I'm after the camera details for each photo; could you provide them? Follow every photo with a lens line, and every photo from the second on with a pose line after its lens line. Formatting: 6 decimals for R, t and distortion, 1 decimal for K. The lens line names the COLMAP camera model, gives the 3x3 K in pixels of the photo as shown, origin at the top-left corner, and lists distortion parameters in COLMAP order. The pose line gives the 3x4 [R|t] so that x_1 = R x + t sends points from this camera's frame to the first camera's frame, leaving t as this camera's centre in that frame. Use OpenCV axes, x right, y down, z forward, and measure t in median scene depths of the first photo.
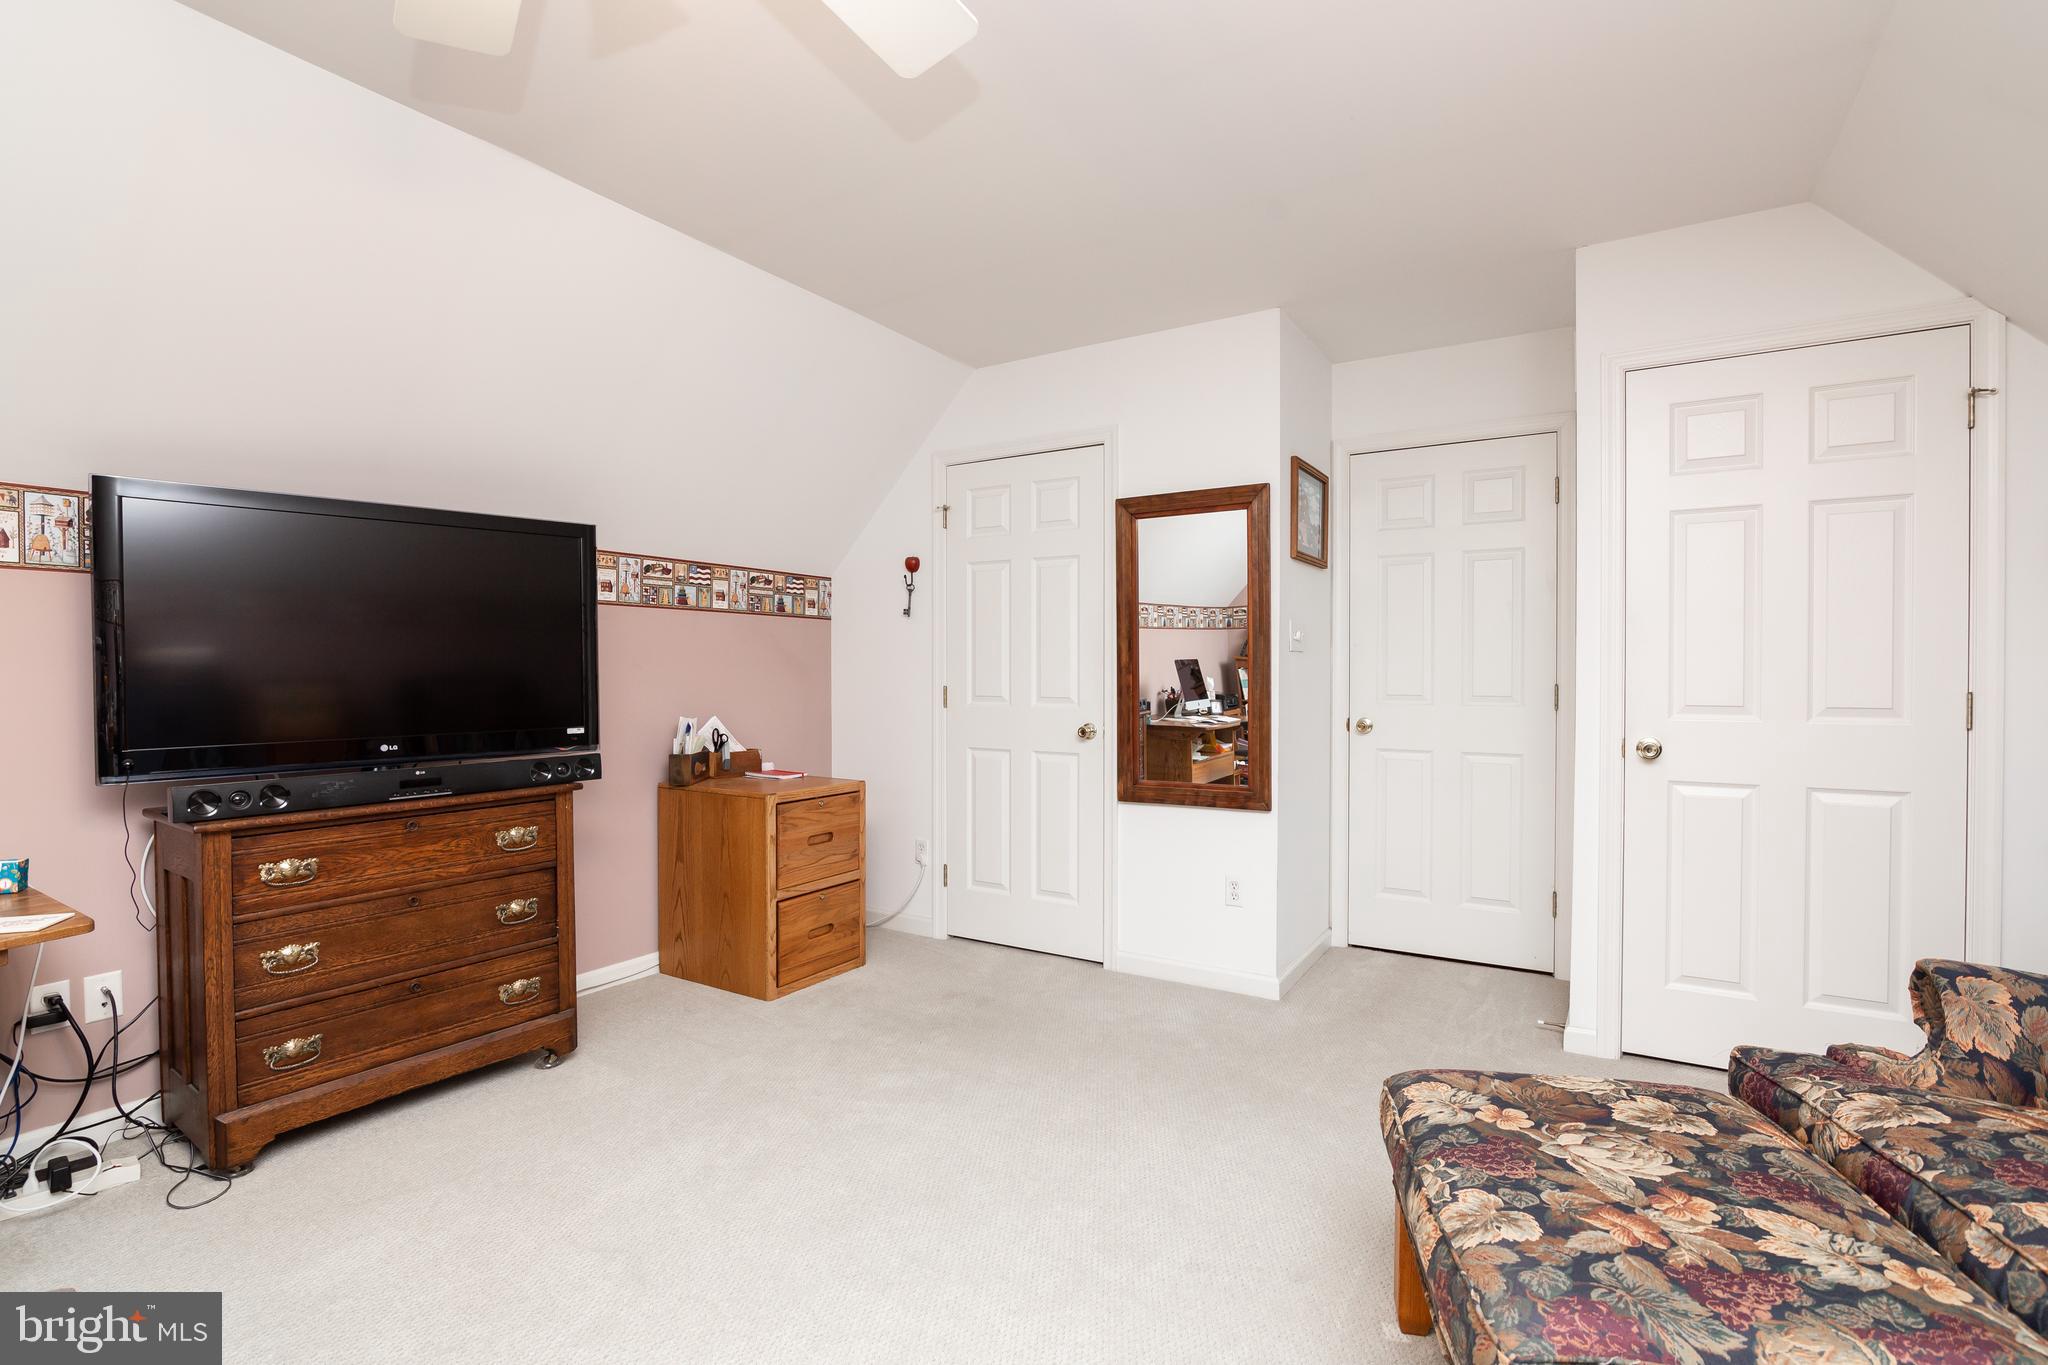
lens RADIAL K [[934.3, 0, 1023.9], [0, 934.3, 684.1], [0, 0, 1]] dist [-0.028386, 0.008610]
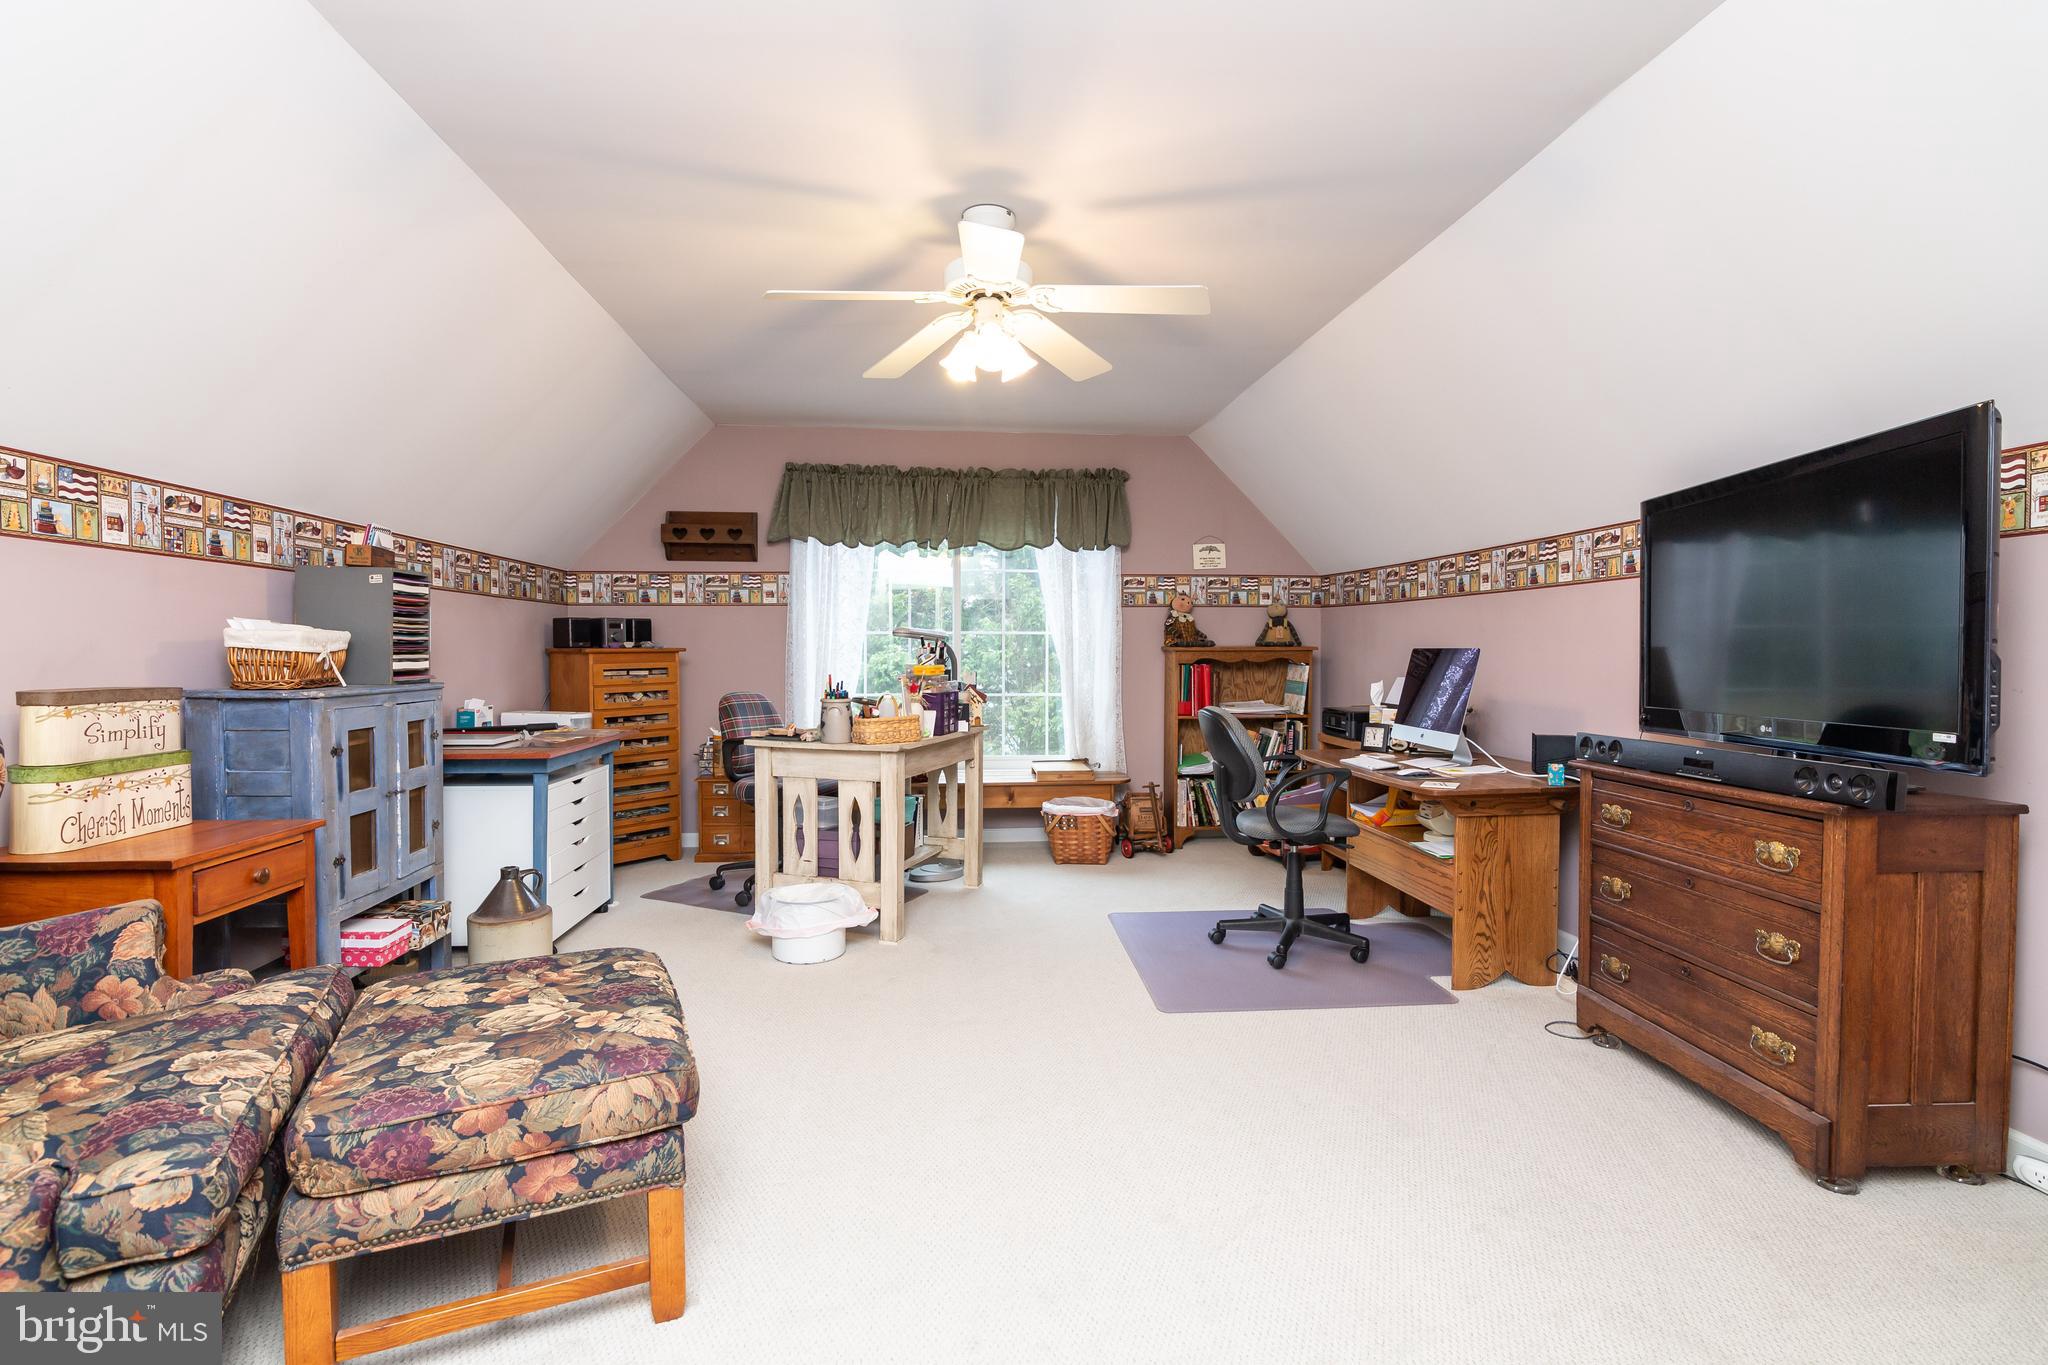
lens RADIAL K [[934.3, 0, 1023.9], [0, 934.3, 684.1], [0, 0, 1]] dist [-0.028386, 0.008610]
pose [[-0.783136, 0.024573, -0.621364, 0.843371], [-0.006828, 0.998819, 0.048105, -0.025907], [0.621812, 0.041915, -0.782044, 2.319539]]
